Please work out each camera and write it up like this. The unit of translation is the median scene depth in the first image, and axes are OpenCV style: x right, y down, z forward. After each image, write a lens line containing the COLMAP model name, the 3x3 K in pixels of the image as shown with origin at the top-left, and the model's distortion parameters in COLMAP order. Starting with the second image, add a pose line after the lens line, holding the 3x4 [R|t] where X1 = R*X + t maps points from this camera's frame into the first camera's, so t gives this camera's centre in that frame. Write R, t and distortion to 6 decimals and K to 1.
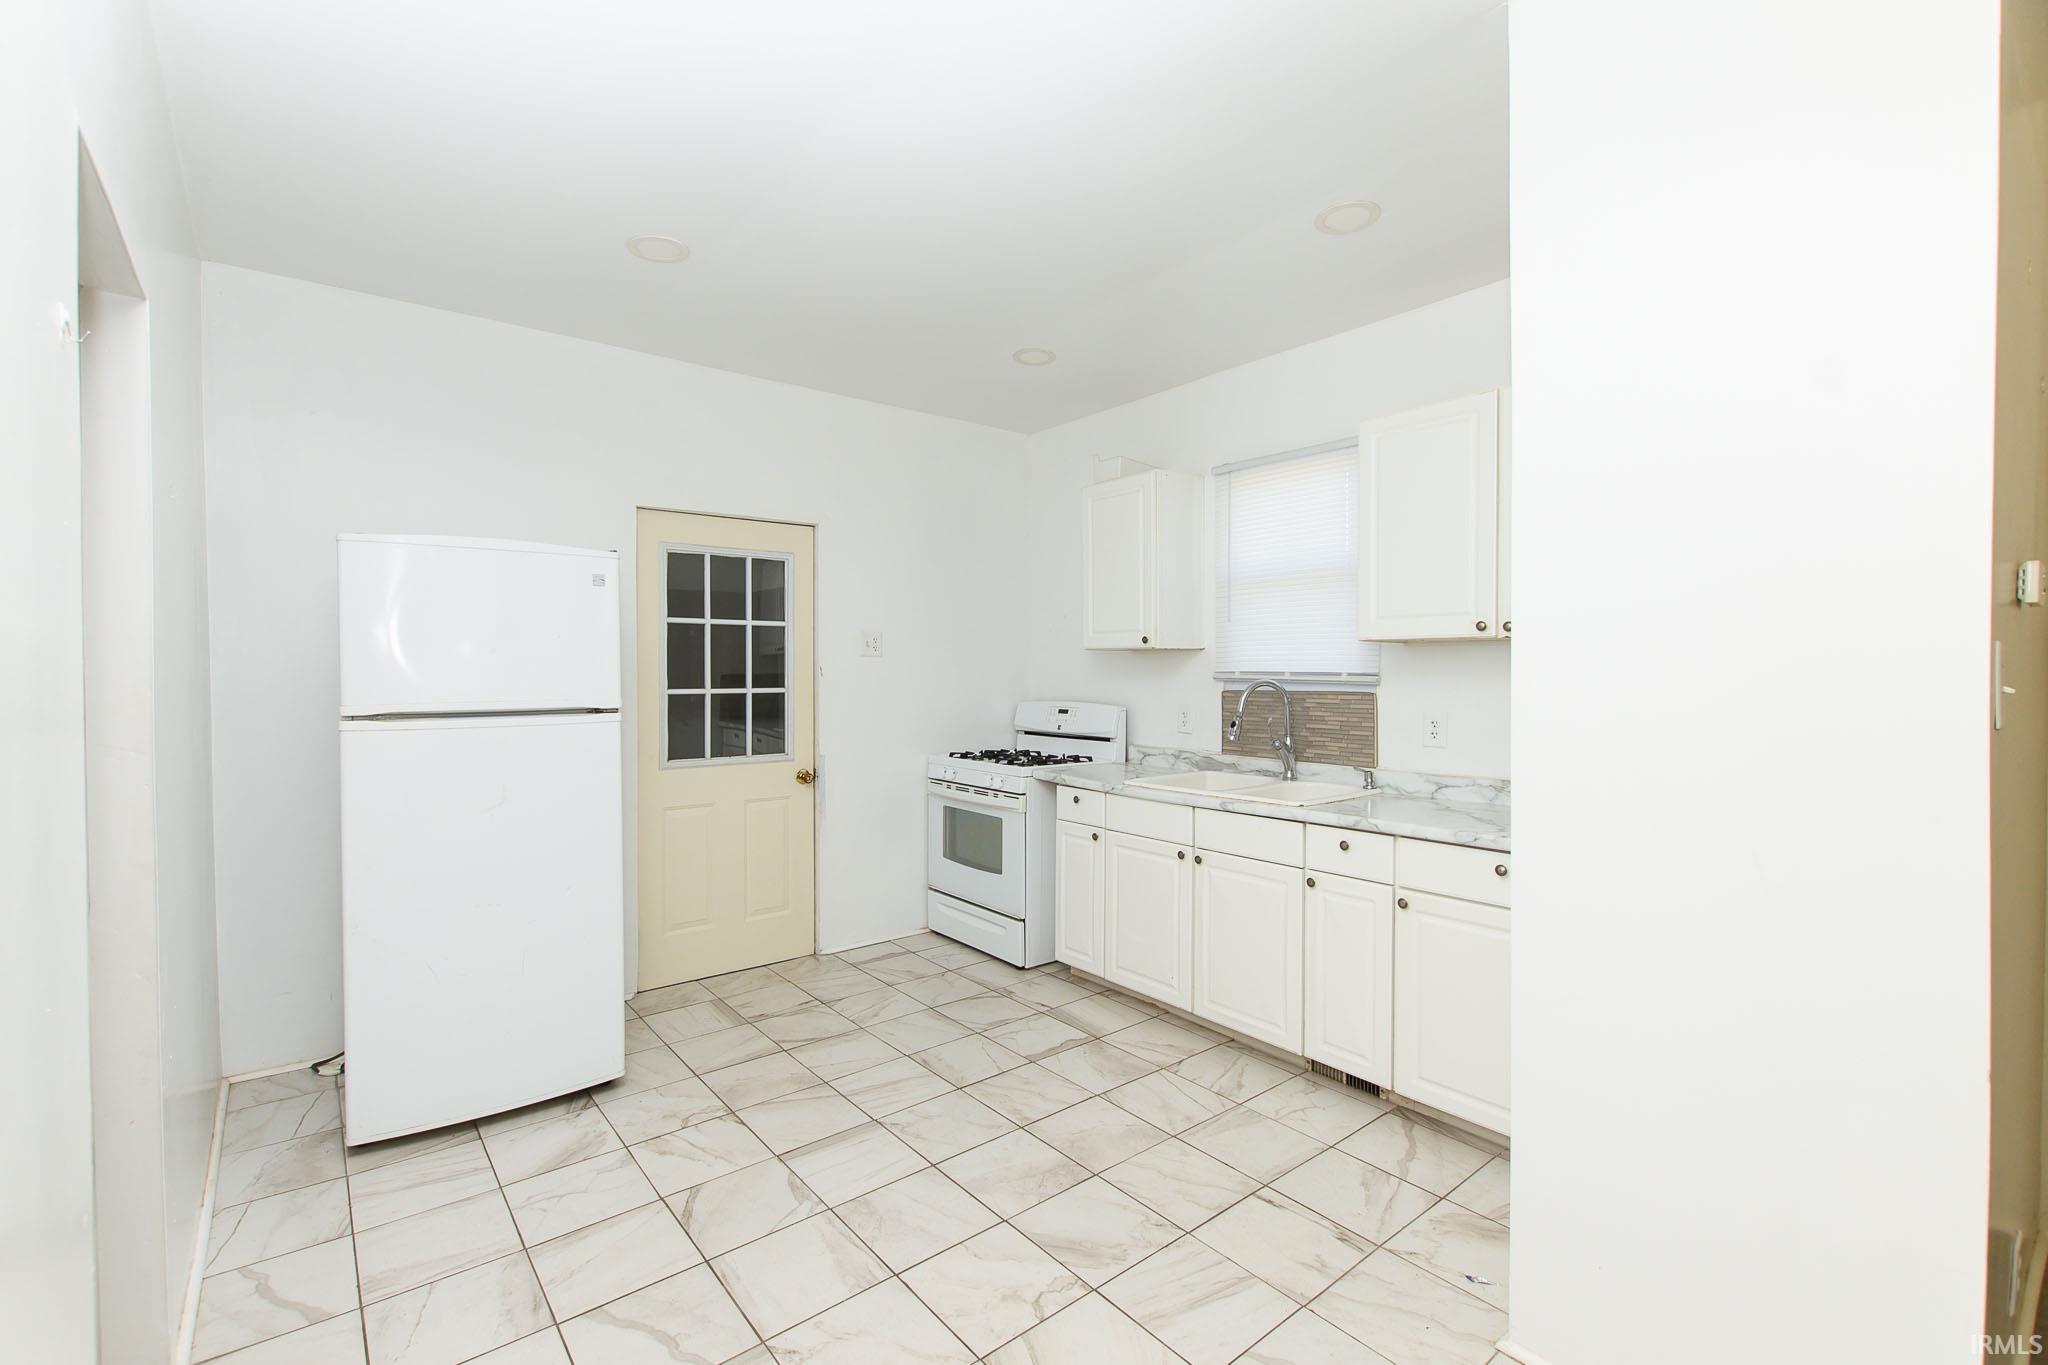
lens RADIAL K [[888.3, 0, 1024.6], [0, 888.3, 679.8], [0, 0, 1]] dist [0.011123, -0.008393]
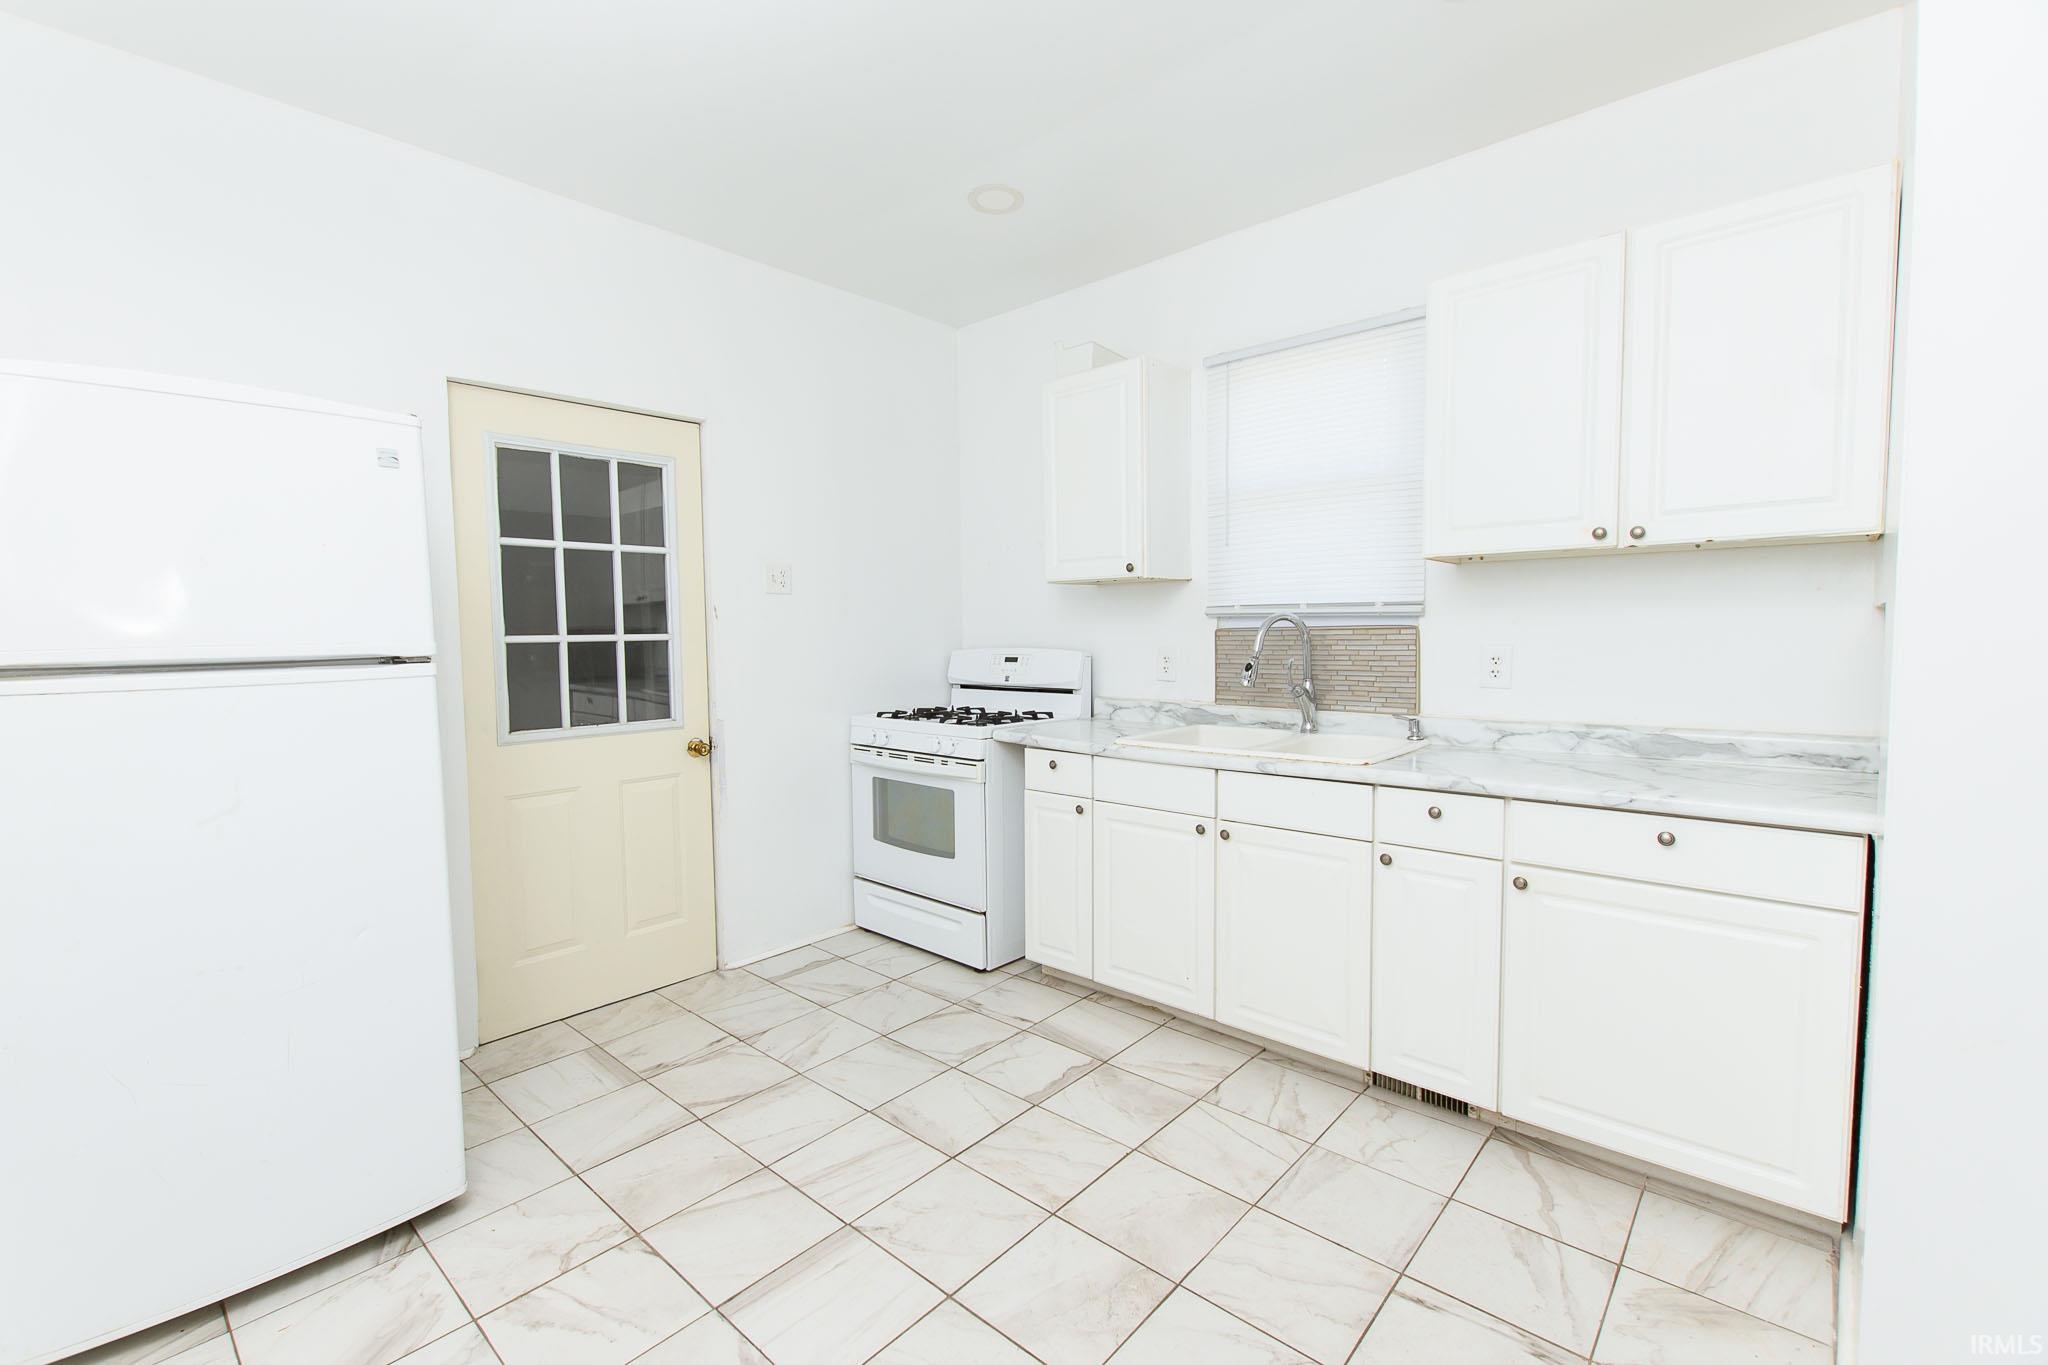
lens RADIAL K [[888.3, 0, 1022.1], [0, 888.3, 678.8], [0, 0, 1]] dist [0.011123, -0.008393]
pose [[0.988162, -0.022273, 0.151791, -0.096818], [0.015379, 0.998803, 0.046442, 0.019288], [-0.152644, -0.043558, 0.987321, 0.218657]]
